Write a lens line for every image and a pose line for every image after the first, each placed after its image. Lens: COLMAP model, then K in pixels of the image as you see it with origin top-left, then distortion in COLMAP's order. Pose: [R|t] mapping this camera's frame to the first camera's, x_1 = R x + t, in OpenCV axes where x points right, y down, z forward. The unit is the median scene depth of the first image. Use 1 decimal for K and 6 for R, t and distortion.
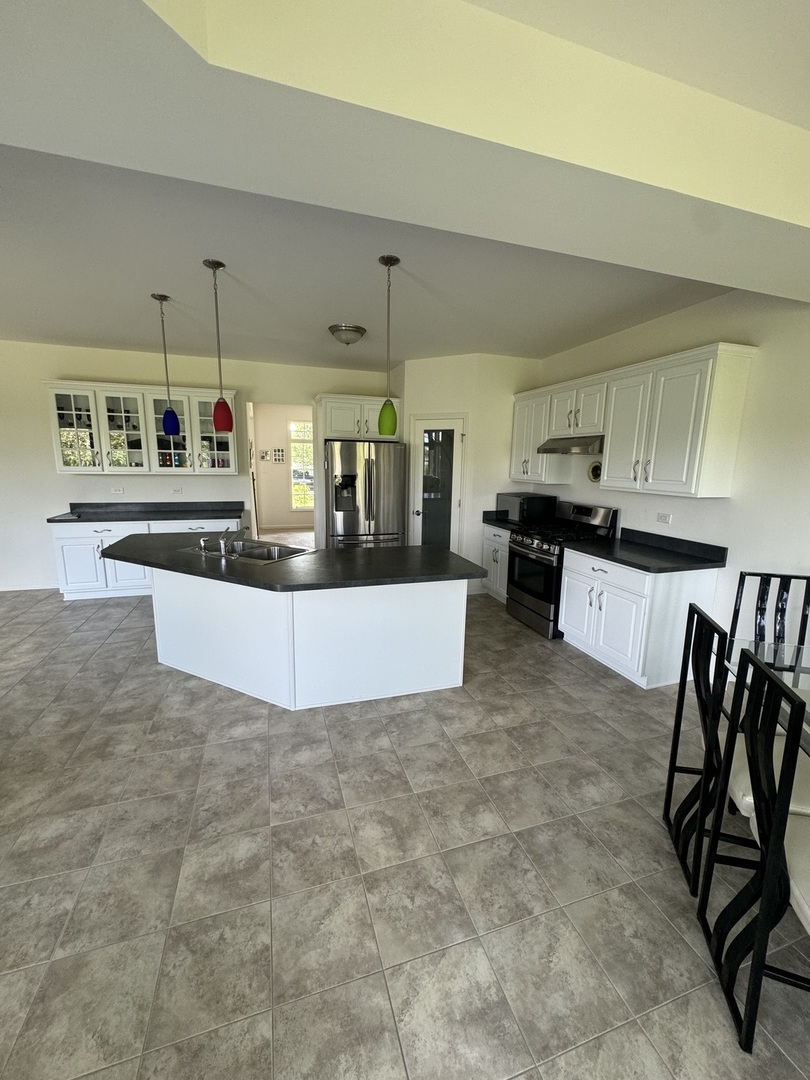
lens RADIAL K [[428.9, 0, 404.4], [0, 428.9, 539.1], [0, 0, 1]] dist [-0.002196, -0.000615]
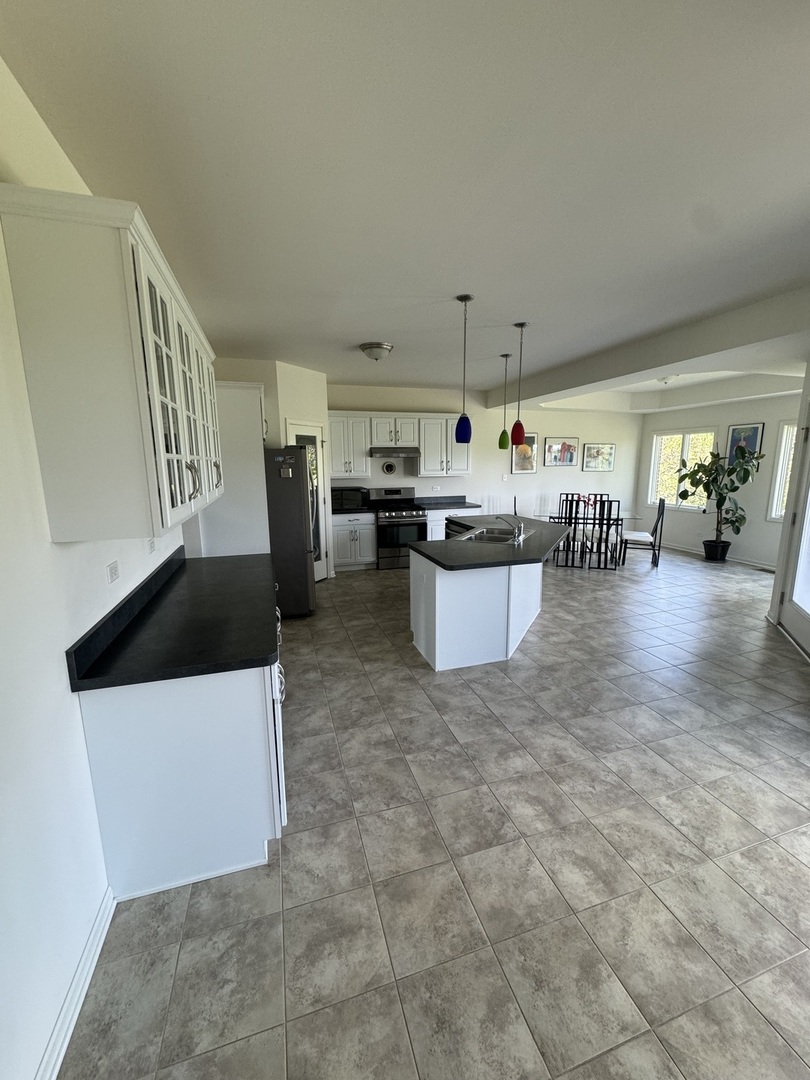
lens RADIAL K [[428.9, 0, 403.8], [0, 428.9, 541.2], [0, 0, 1]] dist [-0.002196, -0.000615]
pose [[0.015586, -0.202711, 0.979115, -1.908530], [0.191898, 0.961636, 0.196037, -0.308548], [-0.981291, 0.184835, 0.053888, 1.401588]]
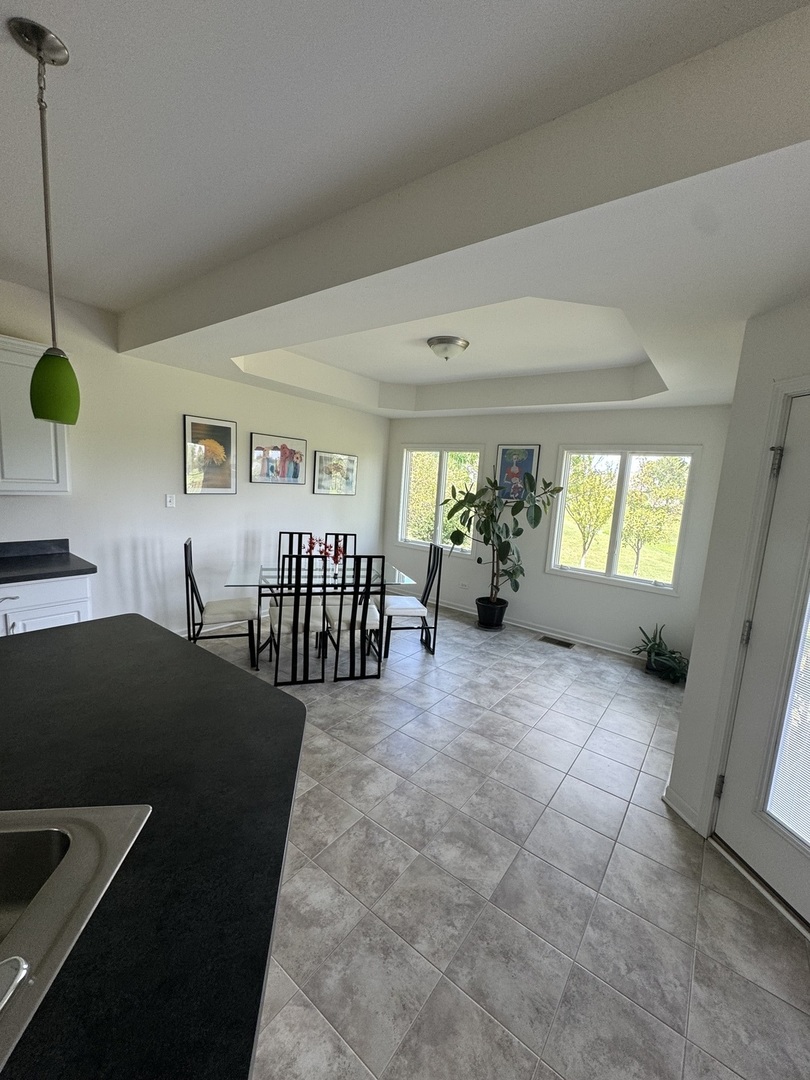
lens RADIAL K [[428.9, 0, 411.9], [0, 428.9, 536.4], [0, 0, 1]] dist [-0.002196, -0.000615]
pose [[-0.575836, -0.162985, 0.801155, -0.682411], [0.073804, 0.965564, 0.249479, -0.213075], [-0.814227, 0.202787, -0.543977, 0.971935]]
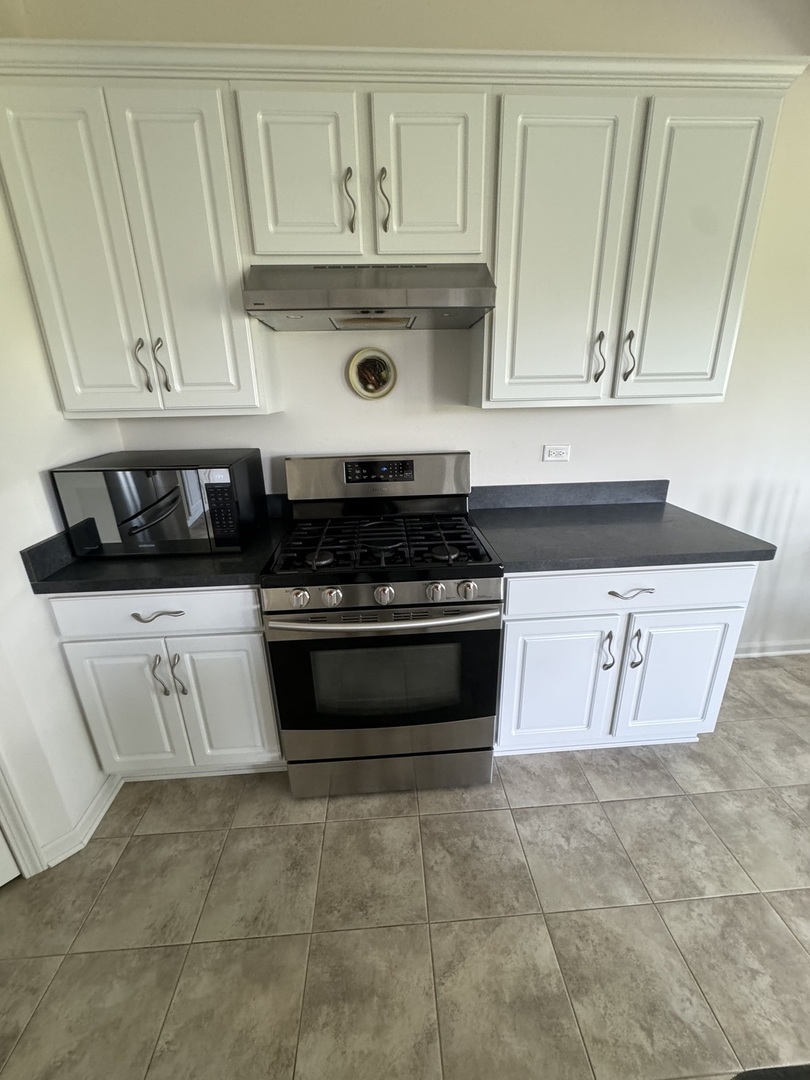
lens RADIAL K [[428.9, 0, 404.1], [0, 428.9, 542.0], [0, 0, 1]] dist [-0.002196, -0.000615]
pose [[0.238164, -0.335460, 0.911452, 0.019088], [0.201127, 0.935148, 0.291626, -0.184551], [-0.950171, 0.113863, 0.290189, 1.335370]]
